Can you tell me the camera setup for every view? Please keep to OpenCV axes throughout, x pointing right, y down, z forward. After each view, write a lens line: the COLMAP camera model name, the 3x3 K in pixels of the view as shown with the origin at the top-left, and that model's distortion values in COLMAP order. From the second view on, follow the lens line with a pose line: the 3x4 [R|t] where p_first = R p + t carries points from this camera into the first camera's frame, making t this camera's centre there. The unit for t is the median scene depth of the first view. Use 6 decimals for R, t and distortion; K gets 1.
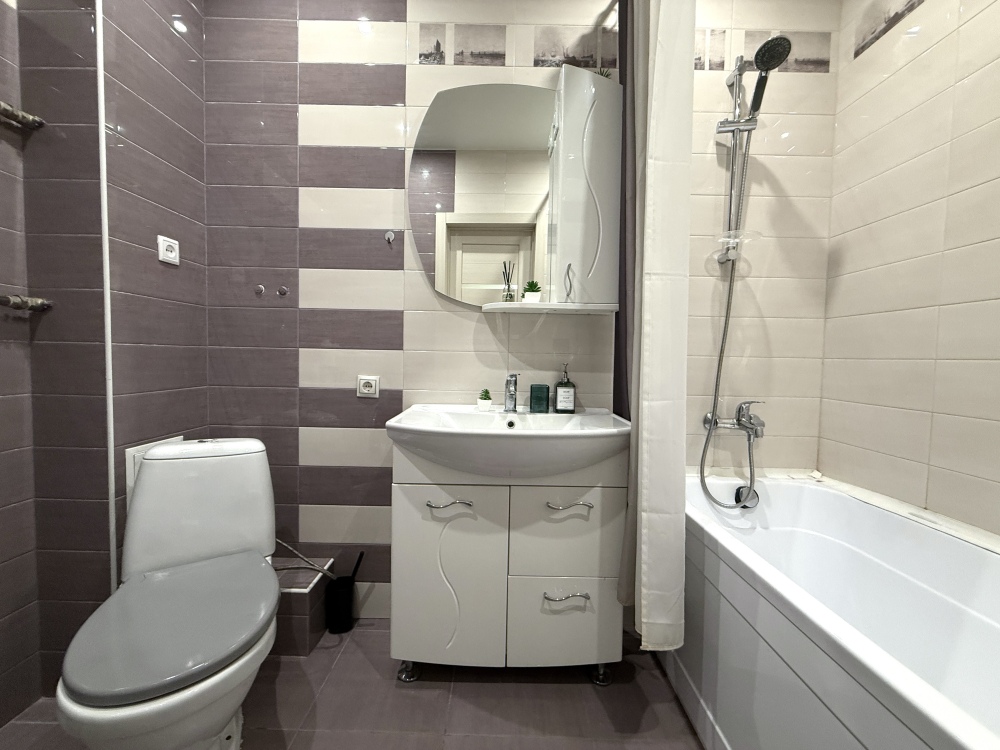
lens RADIAL K [[397.2, 0, 500.0], [0, 397.2, 375.0], [0, 0, 1]] dist [0.000155, -0.000254]
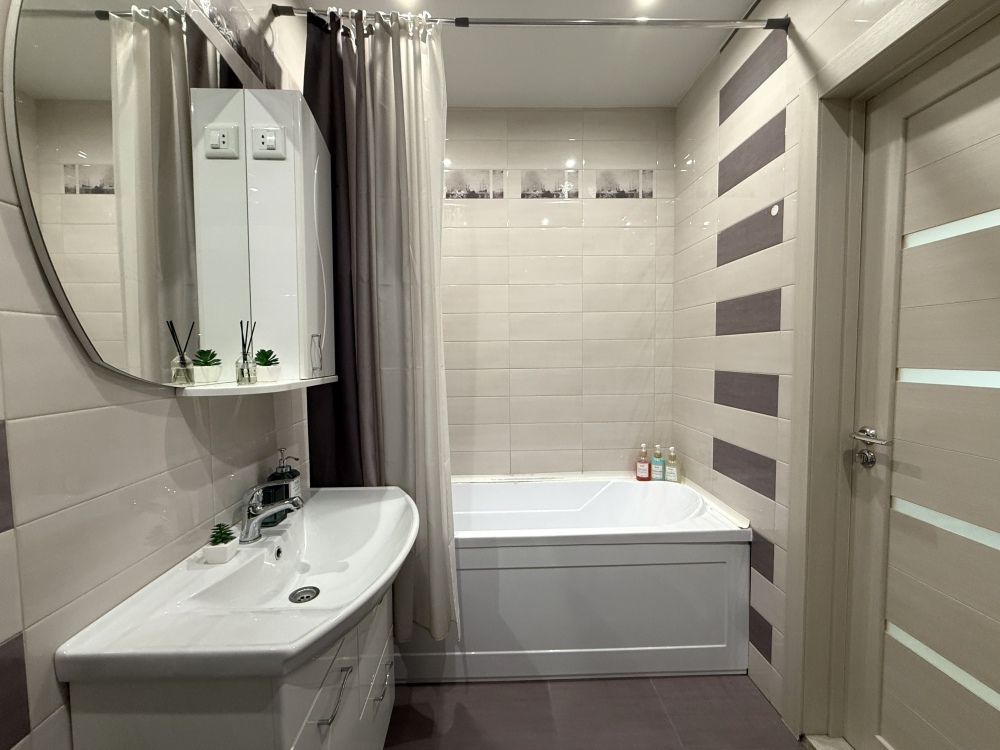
lens RADIAL K [[397.2, 0, 500.0], [0, 397.2, 375.0], [0, 0, 1]] dist [0.000155, -0.000254]
pose [[-0.039055, -0.070678, 0.996734, -0.622133], [0.050641, 0.996074, 0.072615, -0.207787], [-0.997953, 0.053312, -0.035323, 0.564256]]
